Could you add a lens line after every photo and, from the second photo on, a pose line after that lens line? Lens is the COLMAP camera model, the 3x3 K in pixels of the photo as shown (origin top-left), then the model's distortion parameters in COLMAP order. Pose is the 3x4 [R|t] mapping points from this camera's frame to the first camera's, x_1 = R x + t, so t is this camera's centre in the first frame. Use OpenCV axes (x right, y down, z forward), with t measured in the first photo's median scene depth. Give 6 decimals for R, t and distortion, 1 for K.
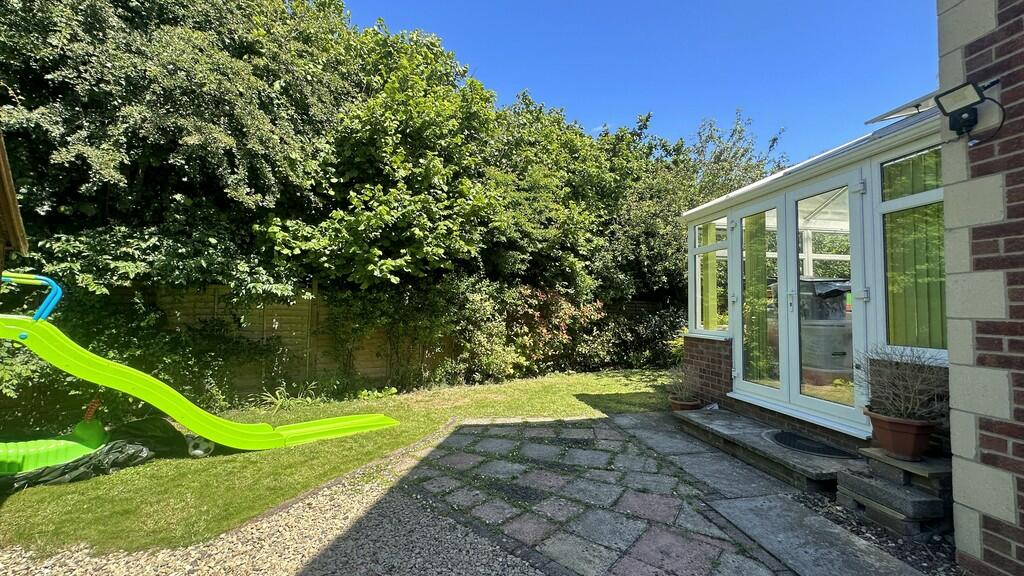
lens RADIAL K [[410.1, 0, 512.0], [0, 410.1, 288.0], [0, 0, 1]] dist [-0.000780, -0.000539]
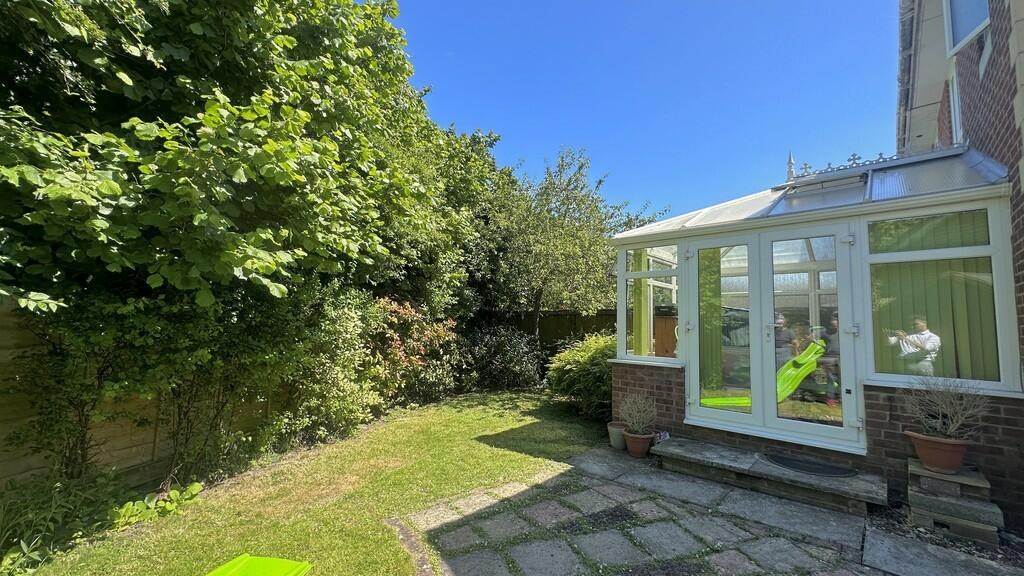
lens RADIAL K [[407.6, 0, 512.0], [0, 407.6, 288.0], [0, 0, 1]] dist [-0.000875, -0.000140]
pose [[0.781775, 0.061525, 0.620519, -0.541231], [-0.044526, 0.998088, -0.042863, -0.008125], [-0.621969, 0.005880, 0.783019, 0.579338]]
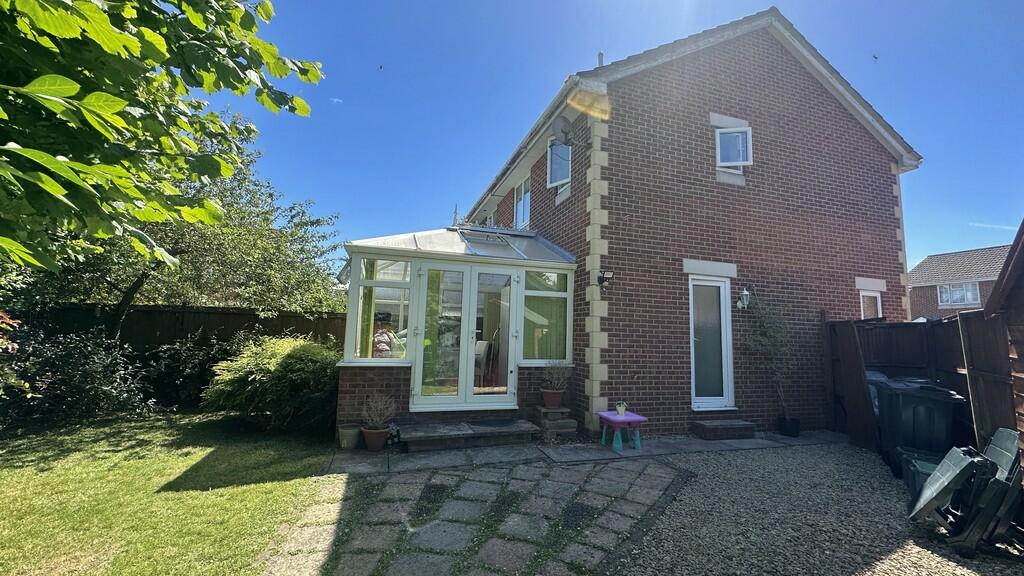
lens RADIAL K [[410.1, 0, 512.0], [0, 410.1, 288.0], [0, 0, 1]] dist [-0.000780, -0.000539]
pose [[-0.164403, 0.093444, 0.981957, -0.903447], [-0.077840, 0.991169, -0.107352, 0.008221], [-0.983317, -0.094085, -0.155677, 1.124811]]
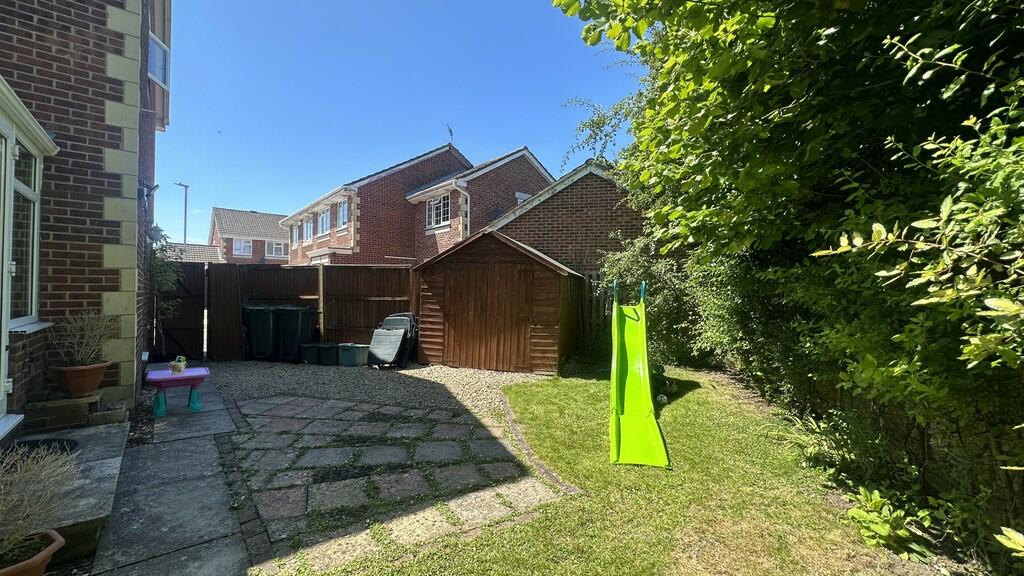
lens RADIAL K [[410.1, 0, 512.0], [0, 410.1, 288.0], [0, 0, 1]] dist [-0.000780, -0.000539]
pose [[-0.848797, -0.025396, -0.528109, 0.321172], [0.005662, 0.998352, -0.057108, 0.098431], [0.528689, -0.051463, -0.847254, 1.987115]]
